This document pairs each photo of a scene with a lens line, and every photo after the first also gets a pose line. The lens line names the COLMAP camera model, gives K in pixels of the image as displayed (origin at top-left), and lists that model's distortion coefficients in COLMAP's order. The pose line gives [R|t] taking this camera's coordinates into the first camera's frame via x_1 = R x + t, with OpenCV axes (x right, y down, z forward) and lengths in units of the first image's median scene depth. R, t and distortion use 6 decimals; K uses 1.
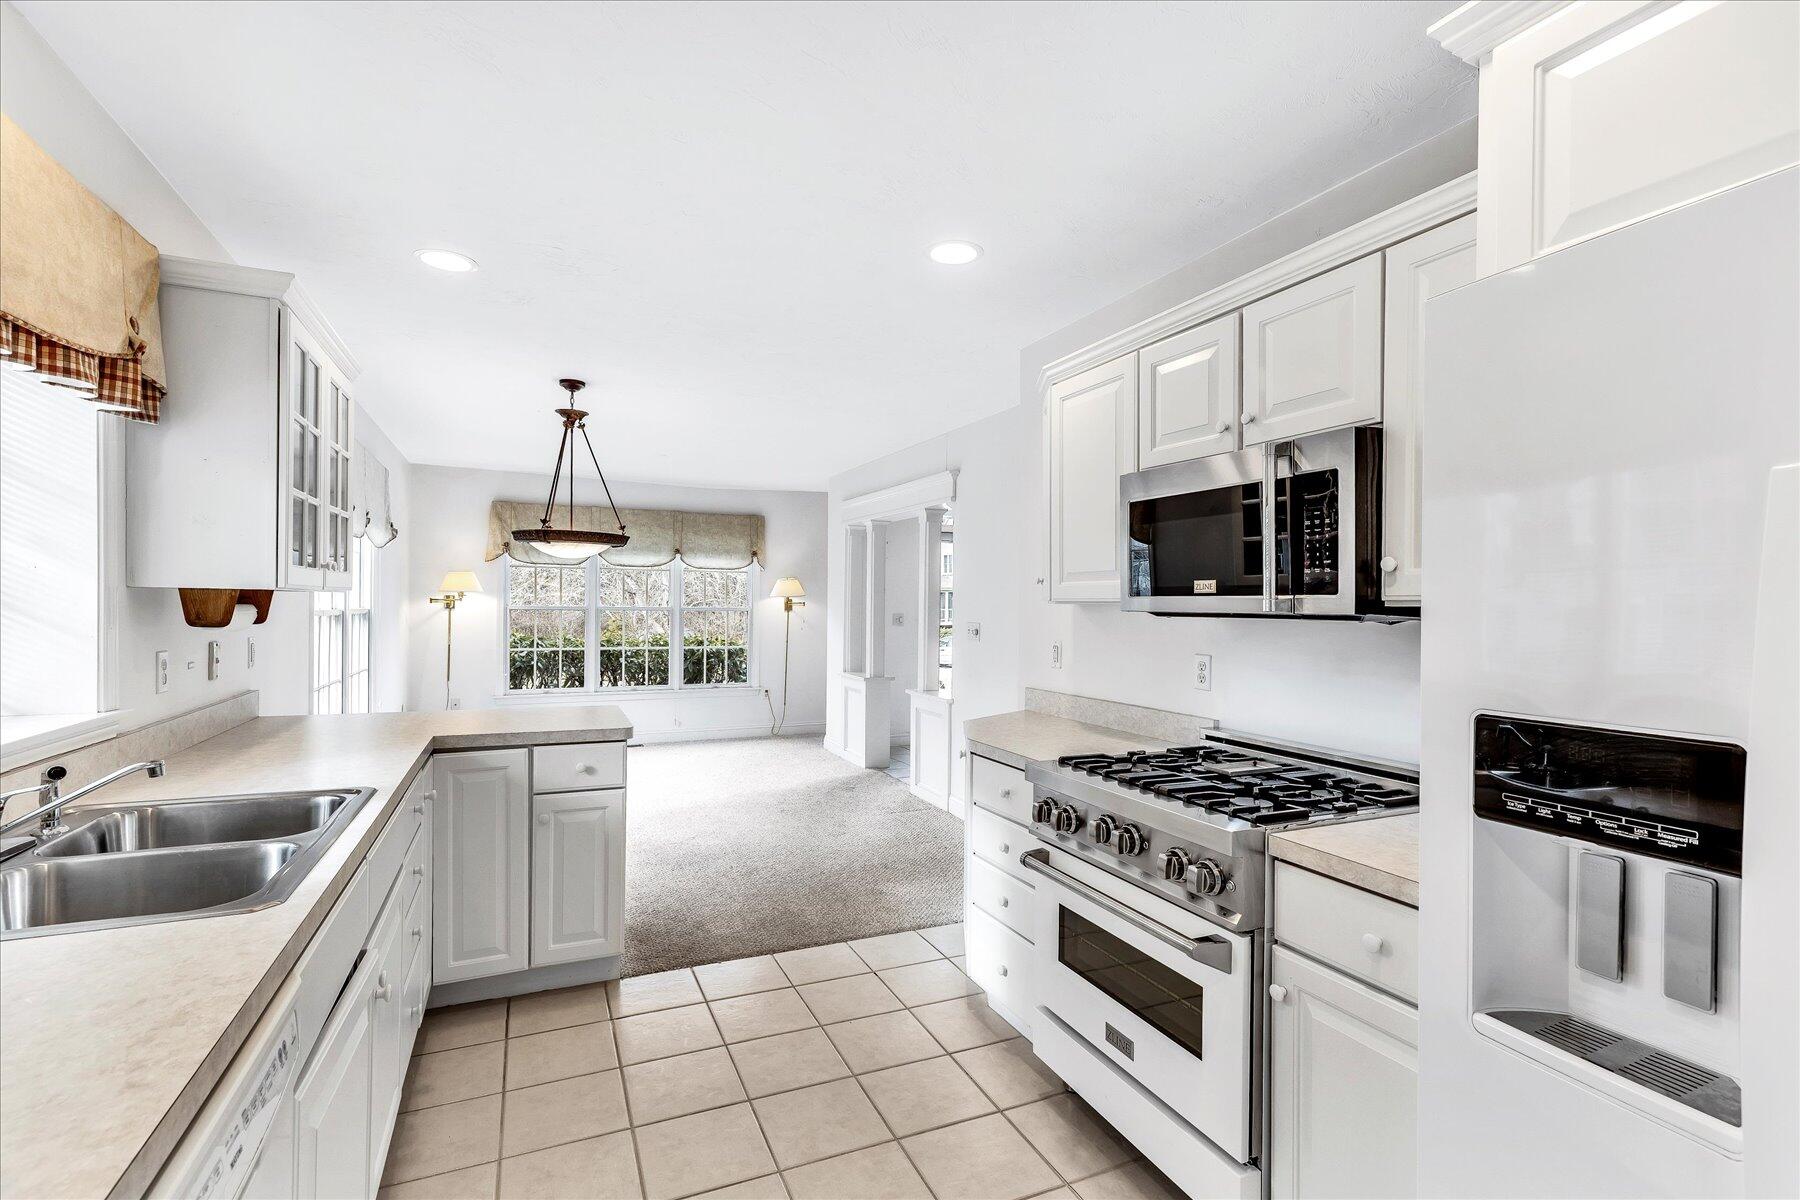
lens RADIAL K [[827.6, 0, 898.1], [0, 827.6, 608.5], [0, 0, 1]] dist [-0.003057, 0.002445]
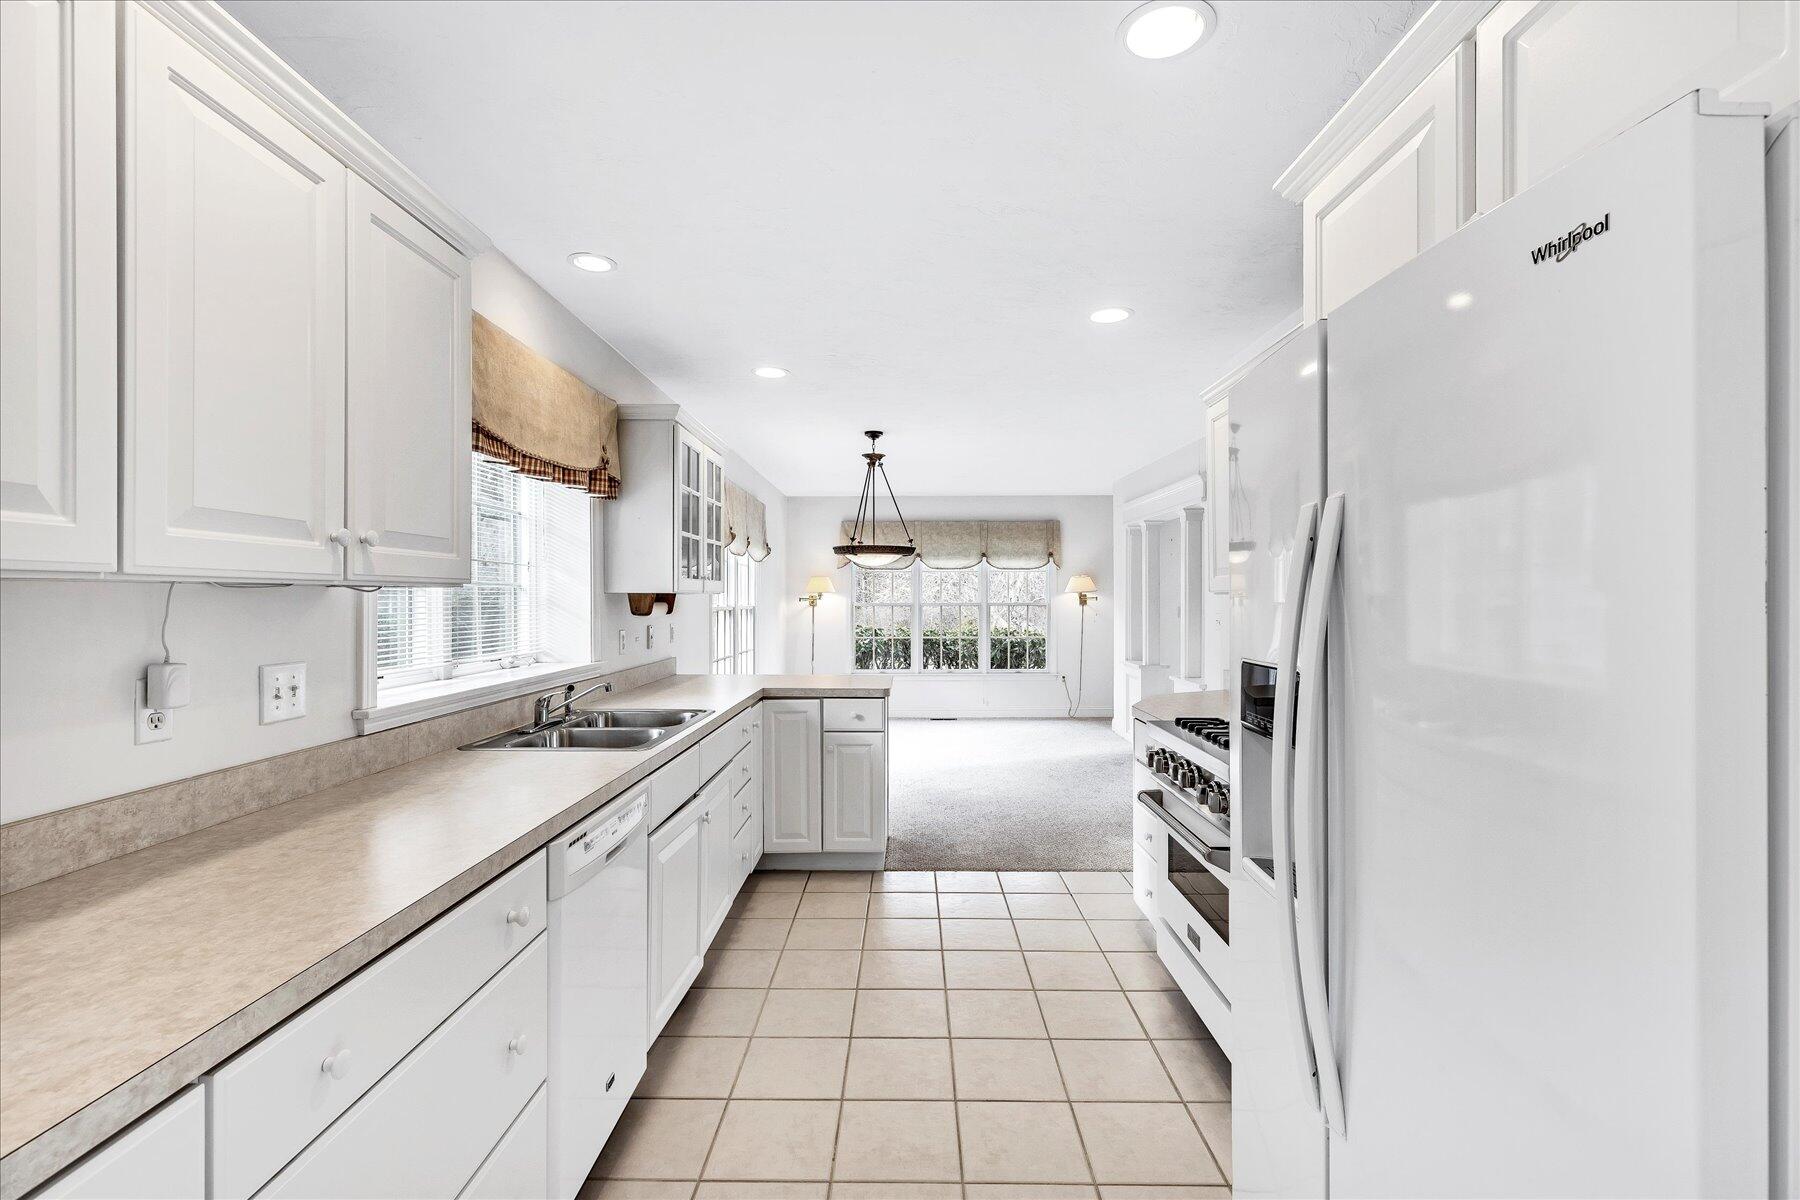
lens RADIAL K [[827.6, 0, 908.9], [0, 827.6, 596.2], [0, 0, 1]] dist [-0.003057, 0.002445]
pose [[0.907665, -0.014399, -0.419448, 0.299121], [0.009840, 0.999867, -0.013032, 0.007663], [0.419580, 0.007701, 0.907686, -0.249186]]
